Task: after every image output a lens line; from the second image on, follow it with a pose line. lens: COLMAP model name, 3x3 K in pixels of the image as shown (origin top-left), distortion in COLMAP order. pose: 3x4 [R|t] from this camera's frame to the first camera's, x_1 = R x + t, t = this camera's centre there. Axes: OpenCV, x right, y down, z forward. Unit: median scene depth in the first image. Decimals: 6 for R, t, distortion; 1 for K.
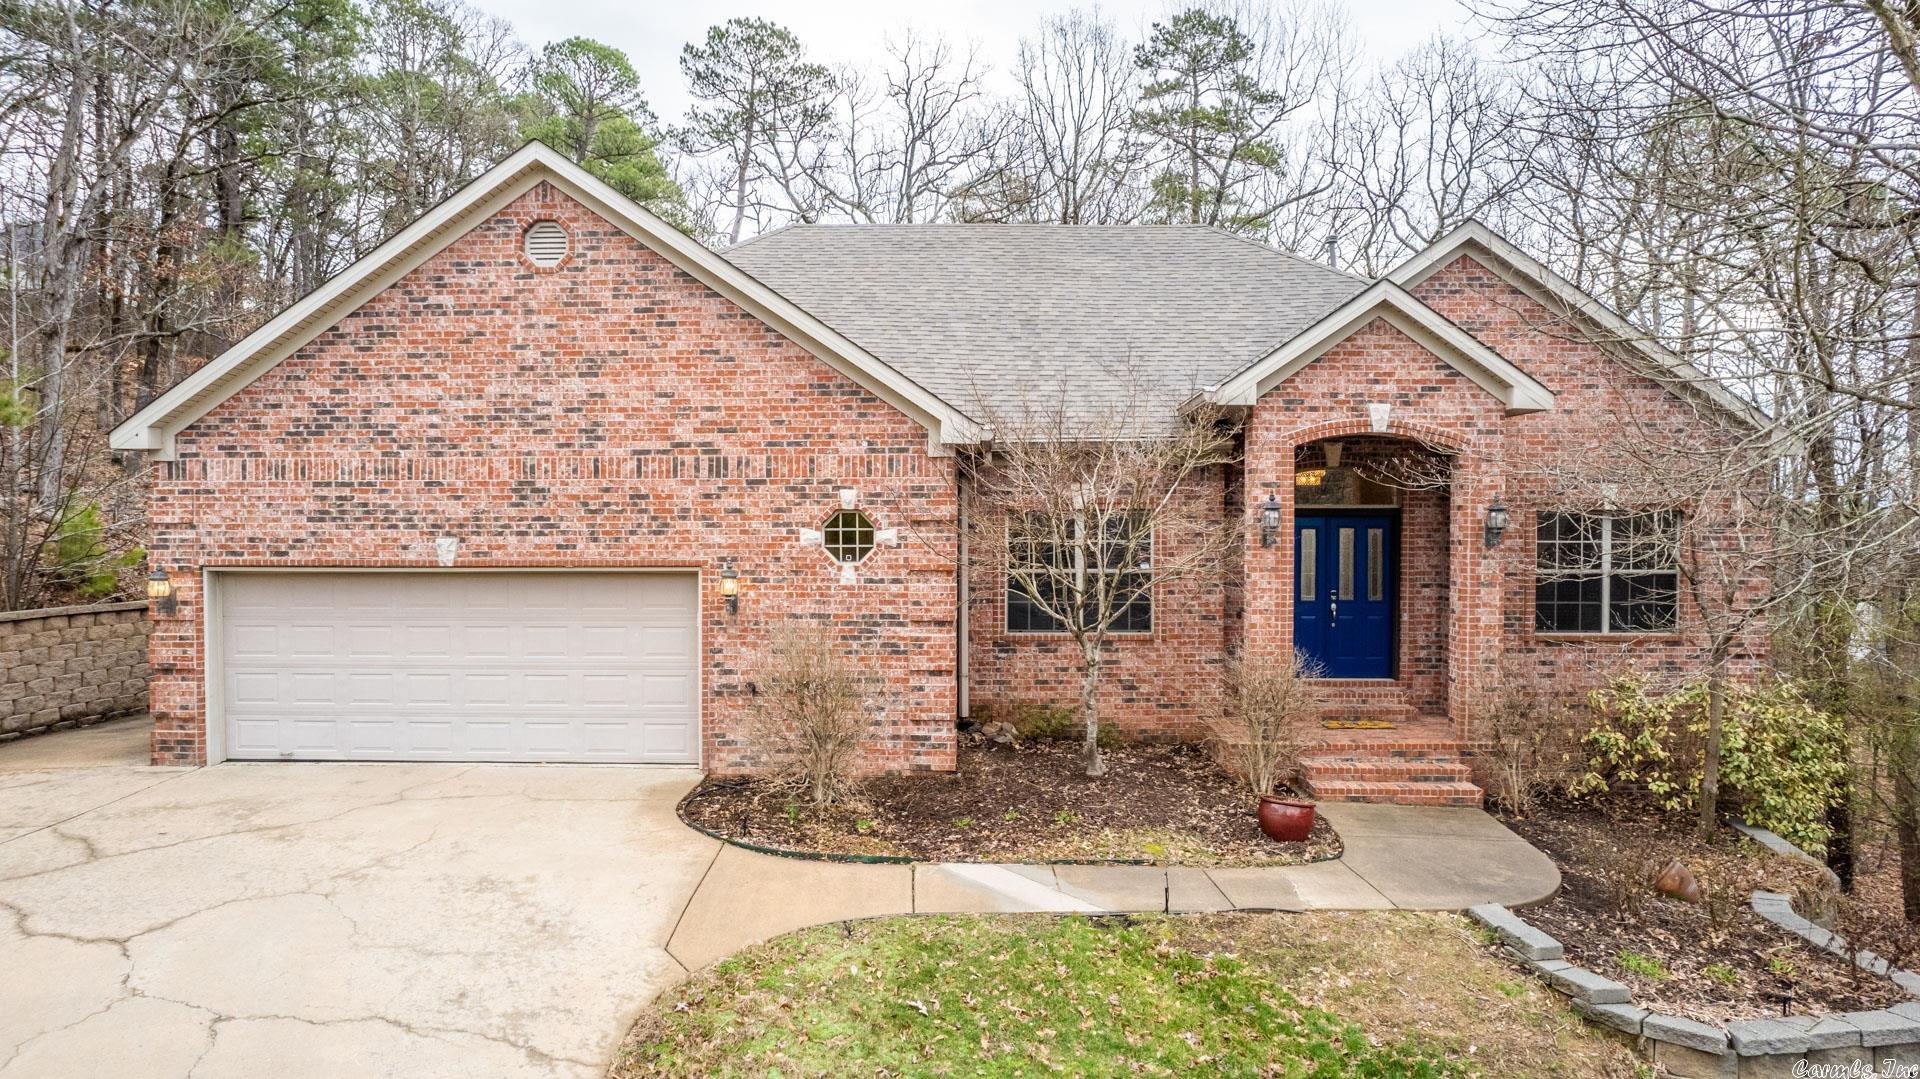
lens RADIAL K [[1249.6, 0, 960.0], [0, 1249.6, 539.5], [0, 0, 1]] dist [-0.058905, 0.033473]
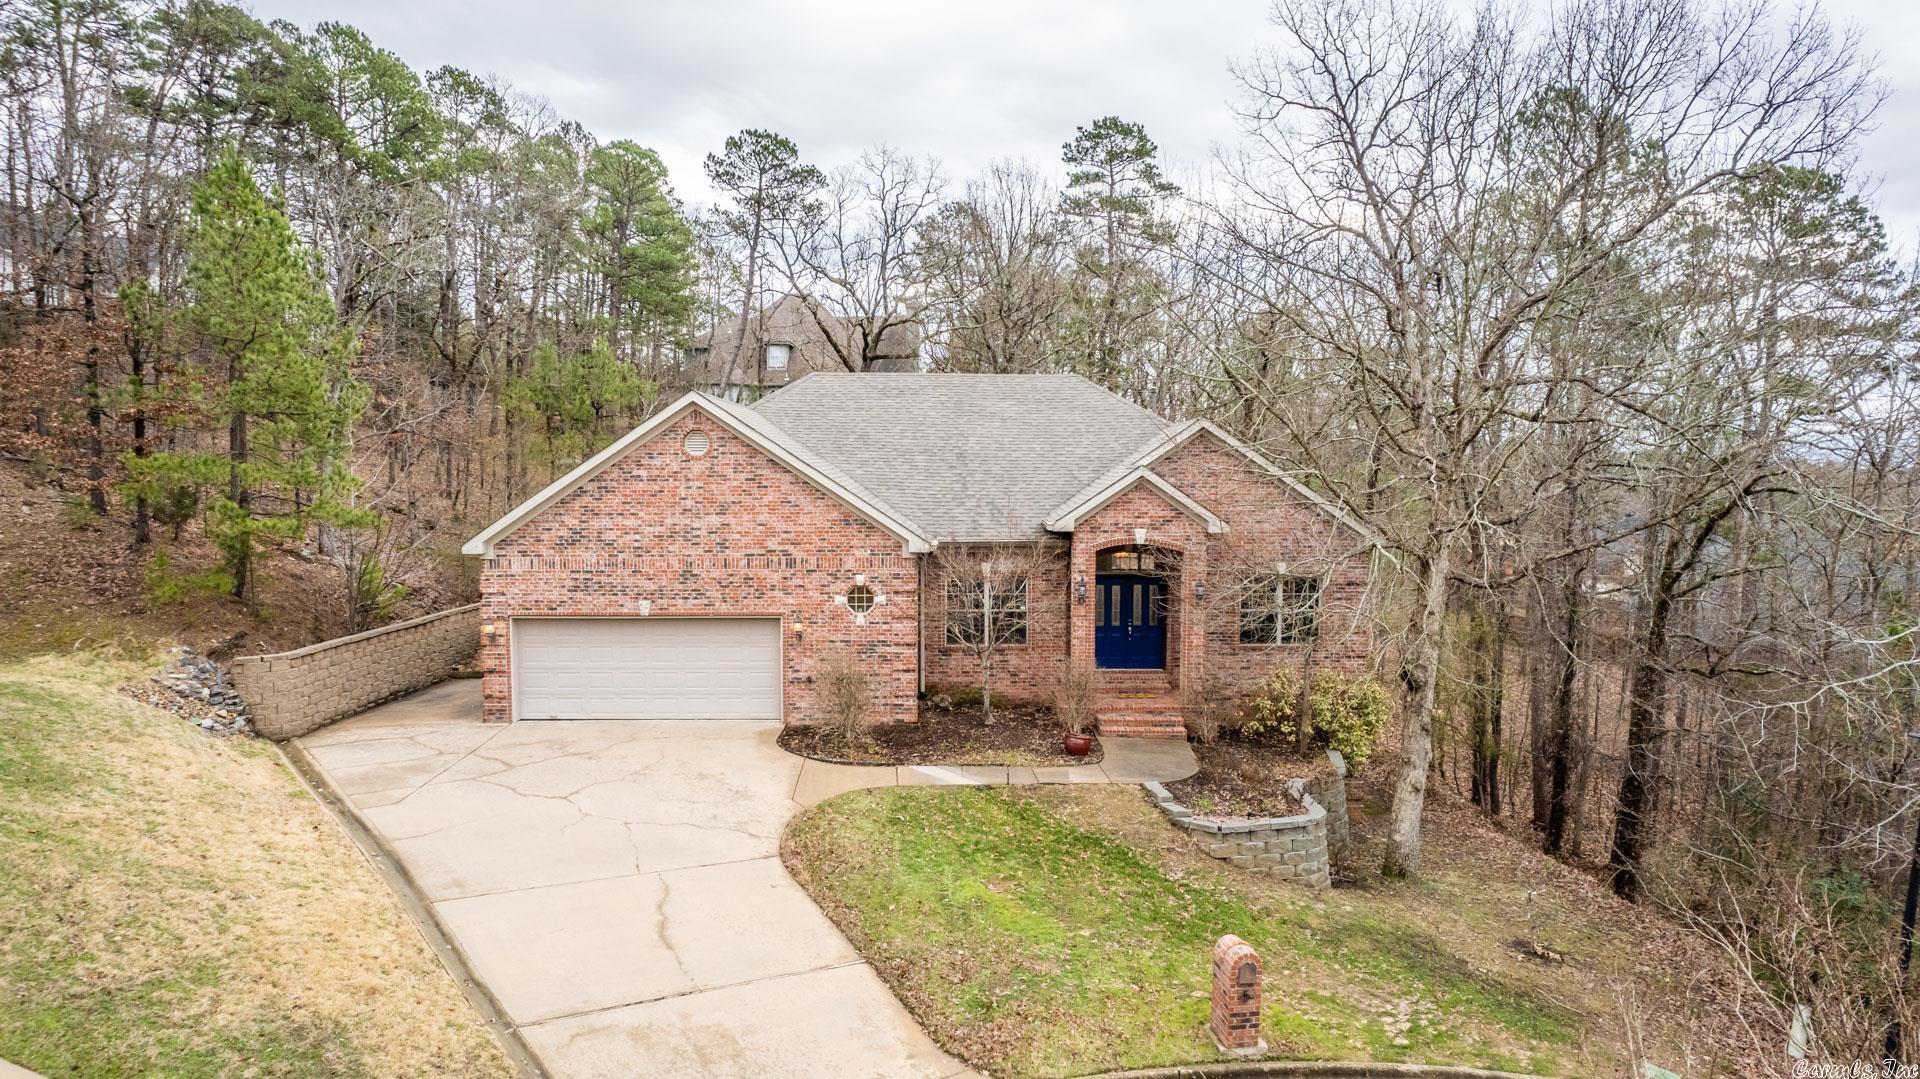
lens RADIAL K [[1231.4, 0, 976.2], [0, 1231.4, 543.2], [0, 0, 1]] dist [-0.053474, 0.037332]
pose [[0.999256, -0.001297, 0.038551, 0.014443], [-0.000440, 0.998987, 0.045008, -0.171672], [-0.038570, -0.044991, 0.998243, -0.865240]]
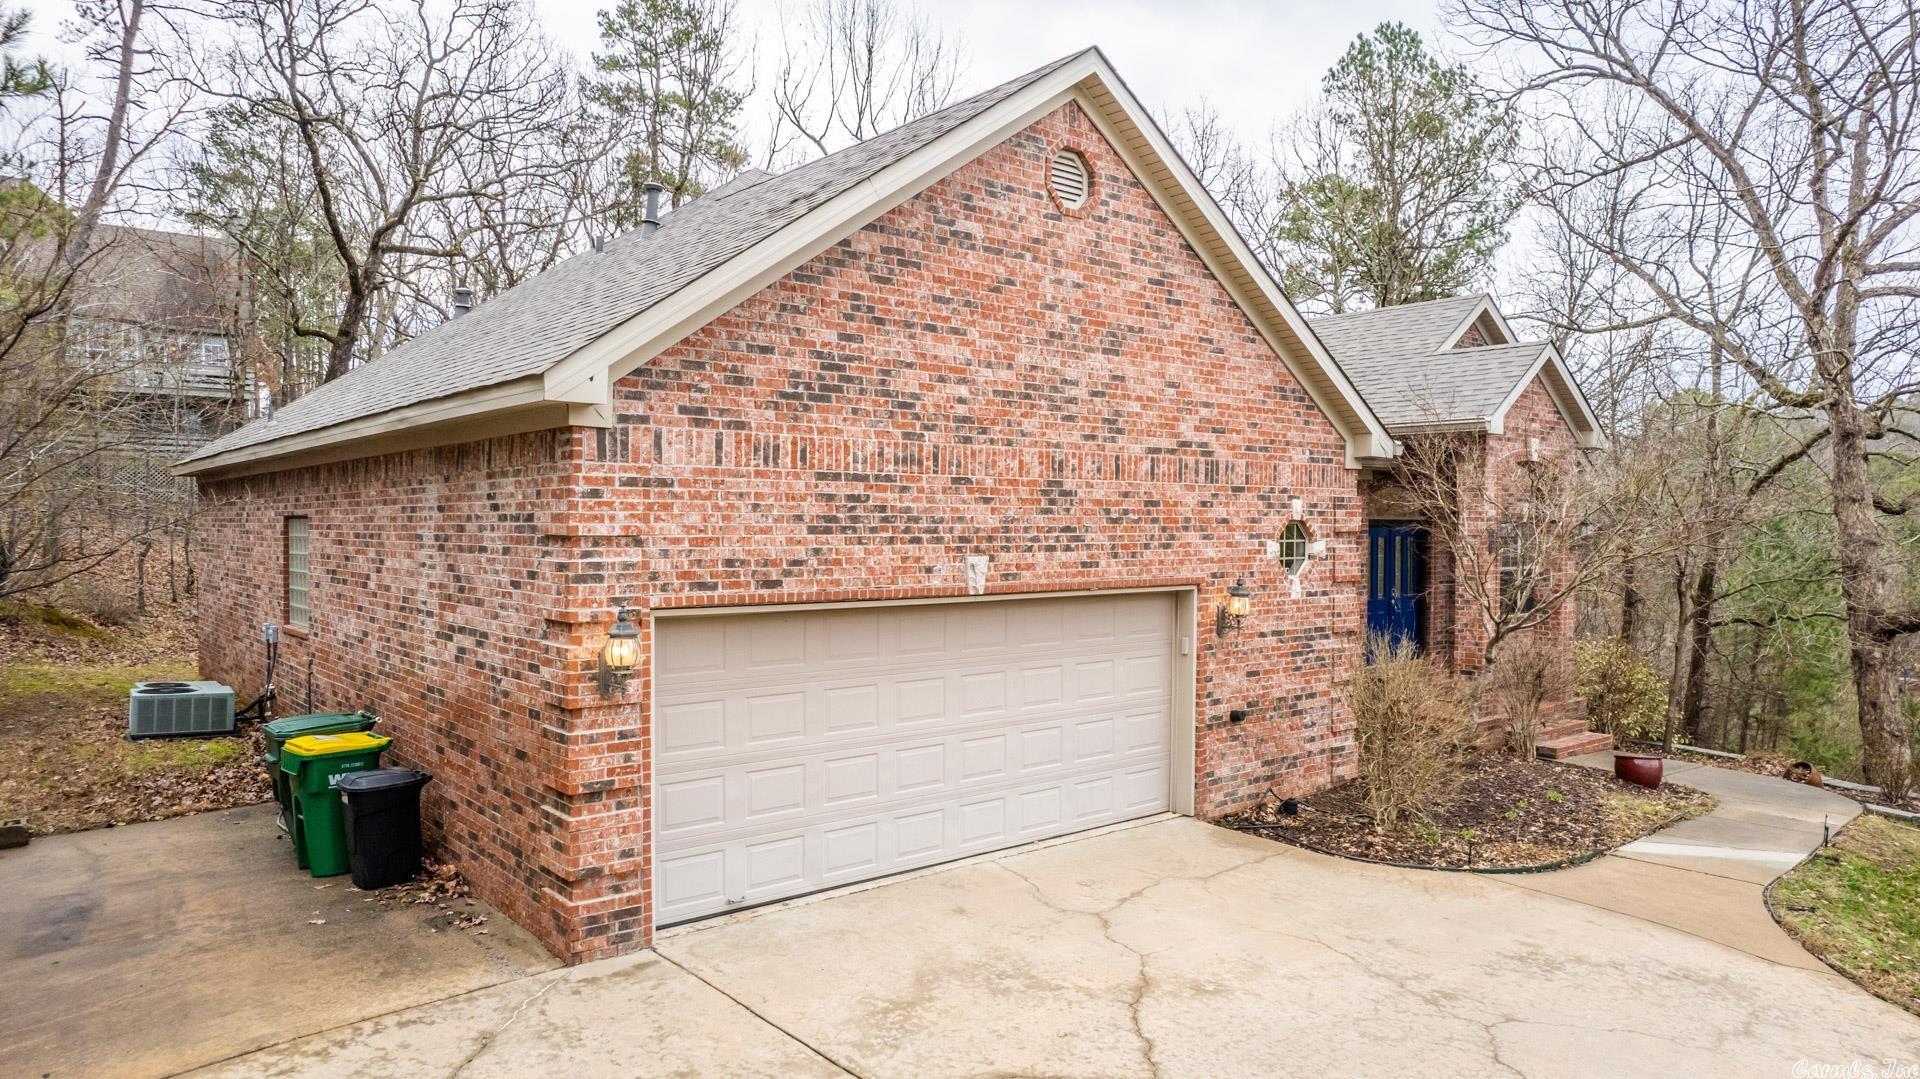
lens RADIAL K [[1231.4, 0, 976.2], [0, 1231.4, 543.2], [0, 0, 1]] dist [-0.053474, 0.037332]
pose [[0.743860, -0.006579, 0.668303, -0.900167], [0.003996, 0.999977, 0.005396, -0.012511], [-0.668323, -0.001344, 0.743870, 0.461435]]
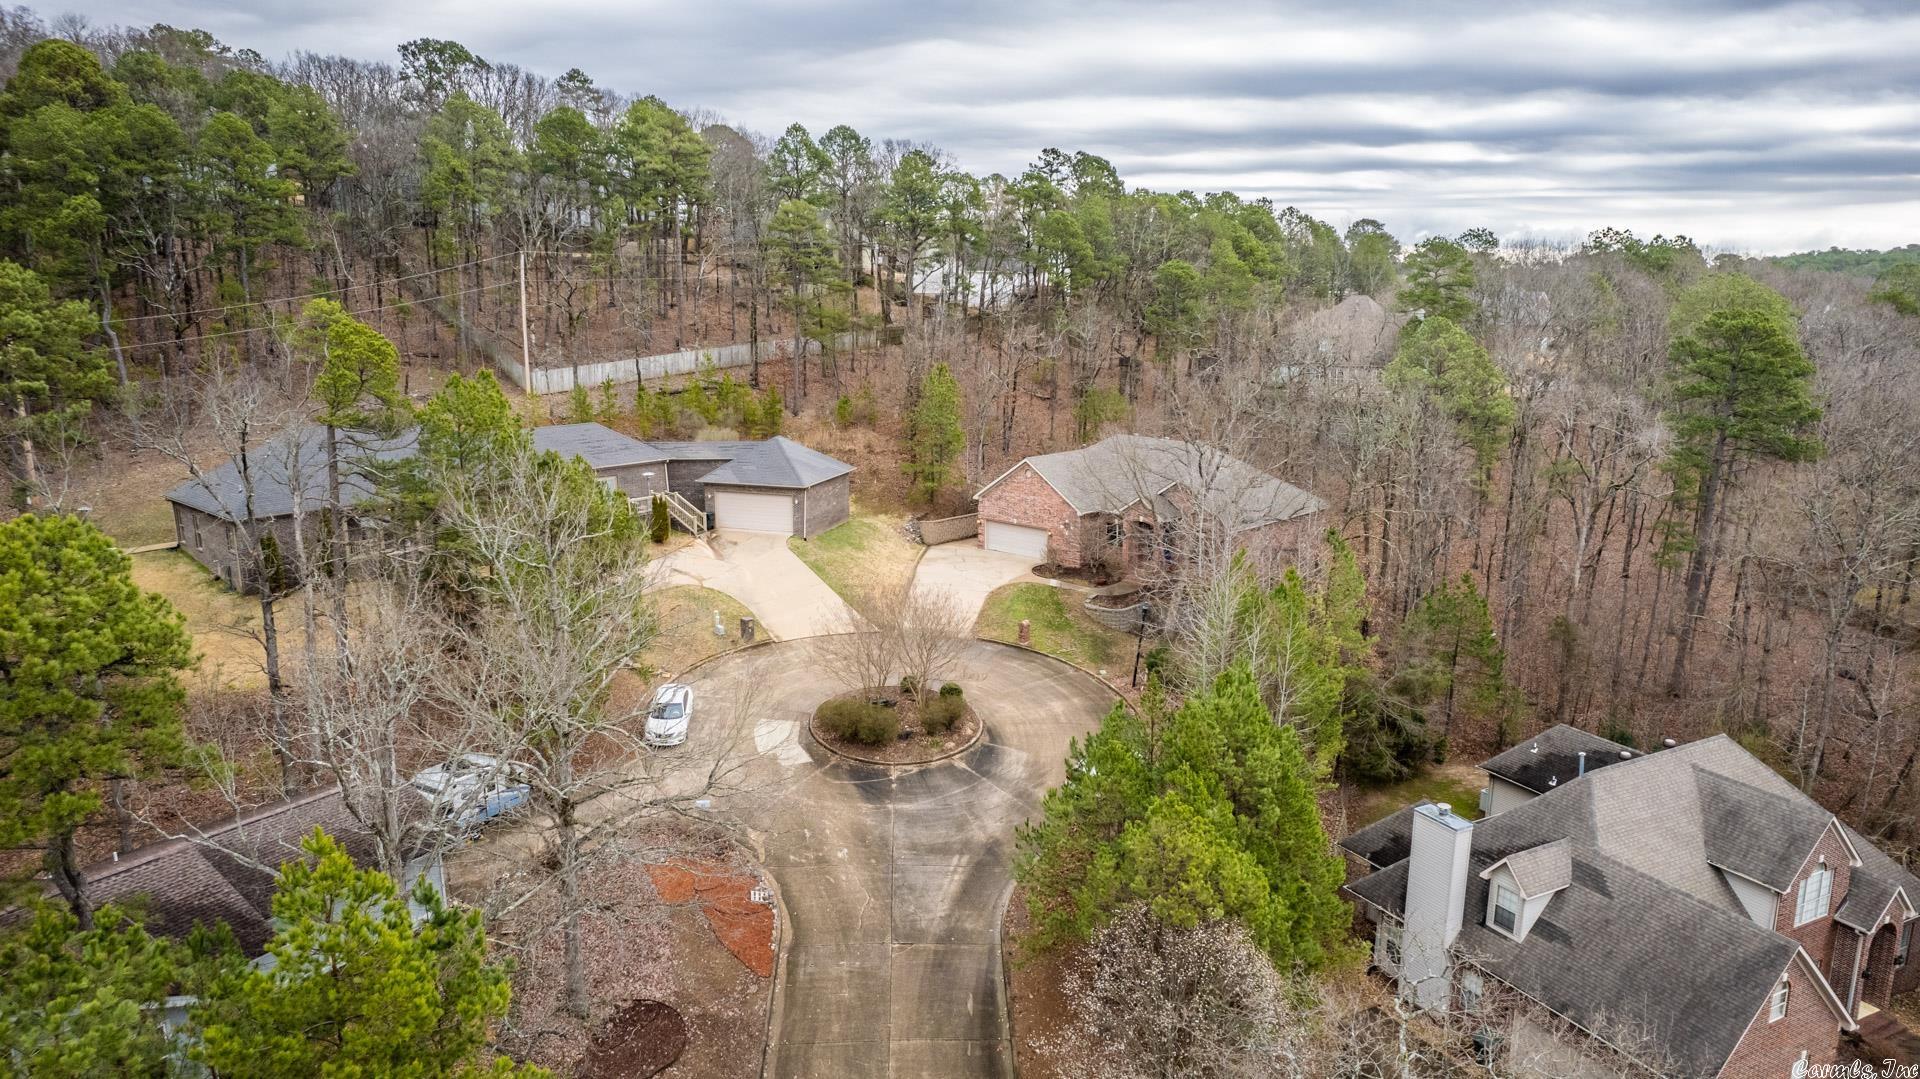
lens RADIAL K [[1249.6, 0, 960.0], [0, 1249.6, 539.5], [0, 0, 1]] dist [-0.058905, 0.033473]
pose [[0.741350, 0.137369, -0.656910, 3.482140], [-0.014226, 0.981824, 0.189259, -1.074340], [0.670968, -0.130961, 0.729829, -3.736928]]
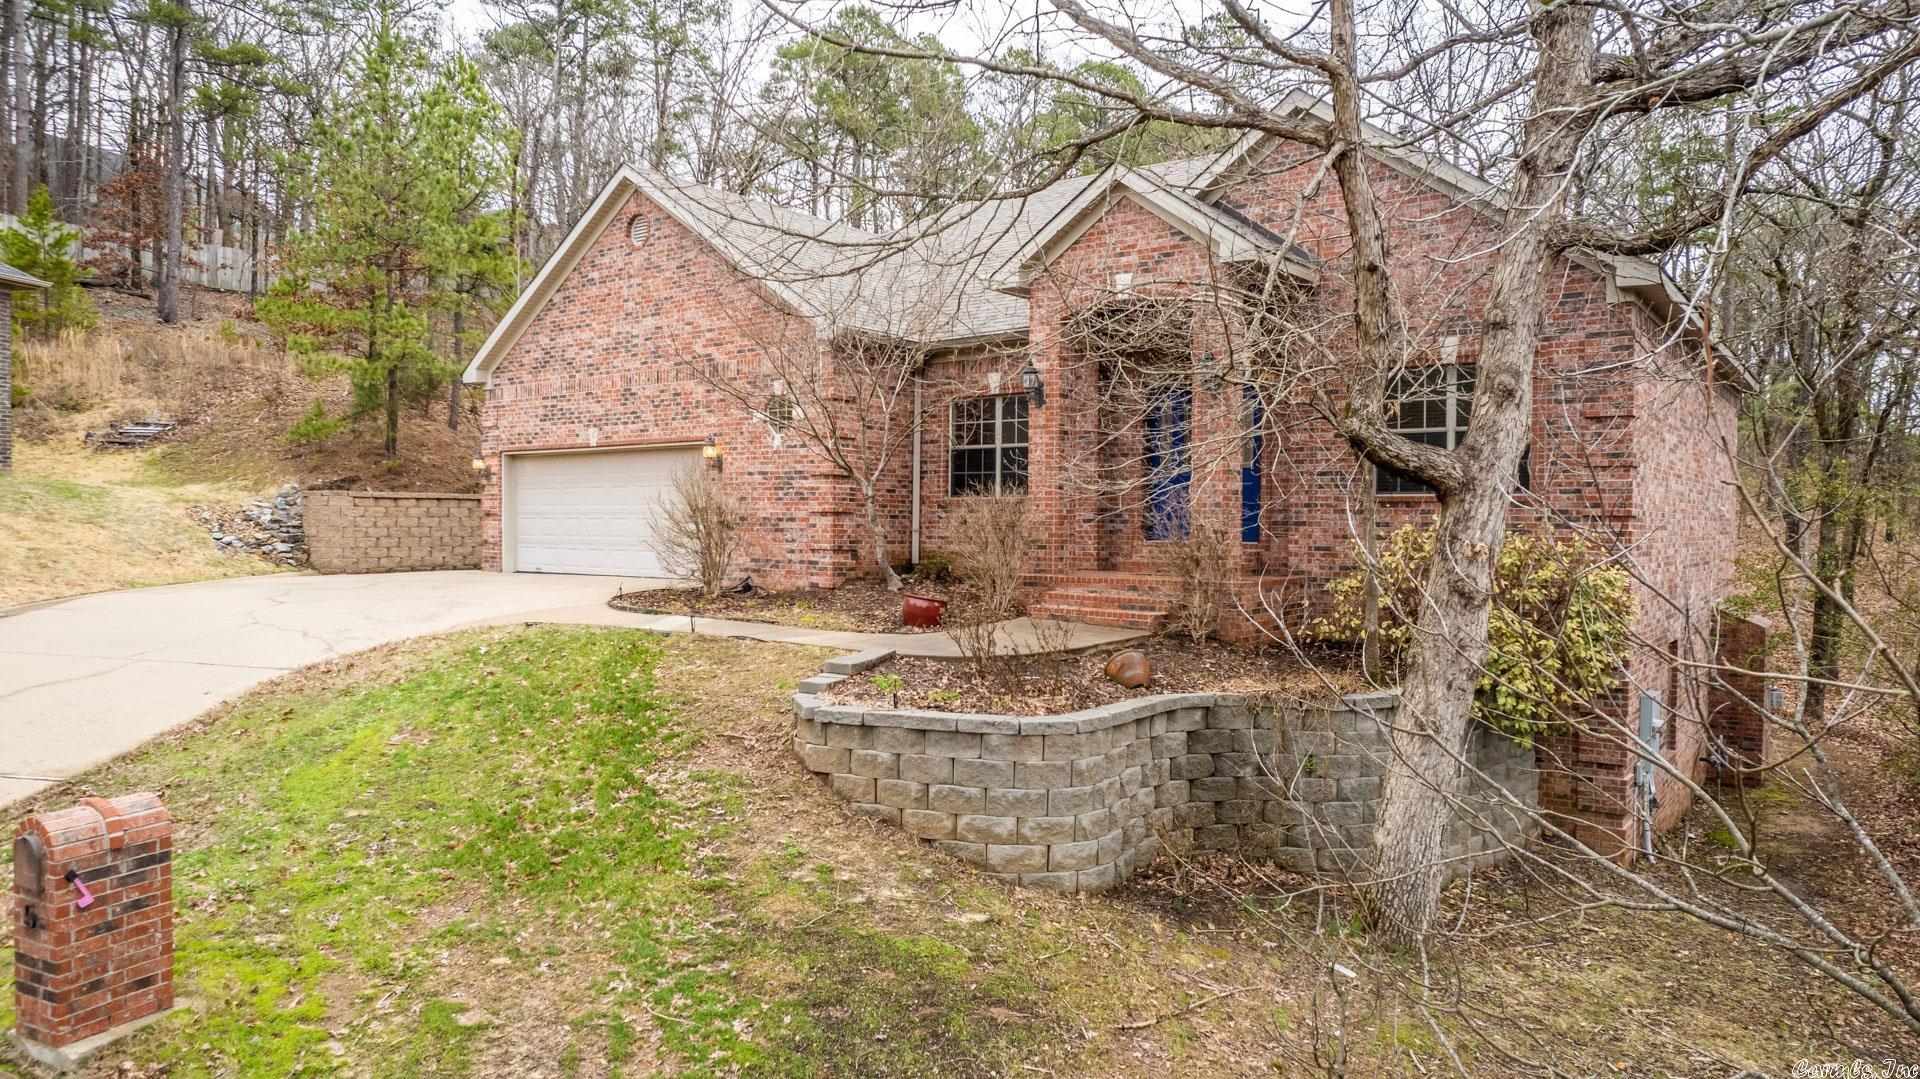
lens RADIAL K [[1231.4, 0, 976.2], [0, 1231.4, 543.2], [0, 0, 1]] dist [-0.053474, 0.037332]
pose [[0.815693, 0.014813, -0.578296, 0.868831], [-0.014603, 0.999881, 0.005015, 0.128614], [0.578301, 0.004354, 0.815812, 0.024289]]
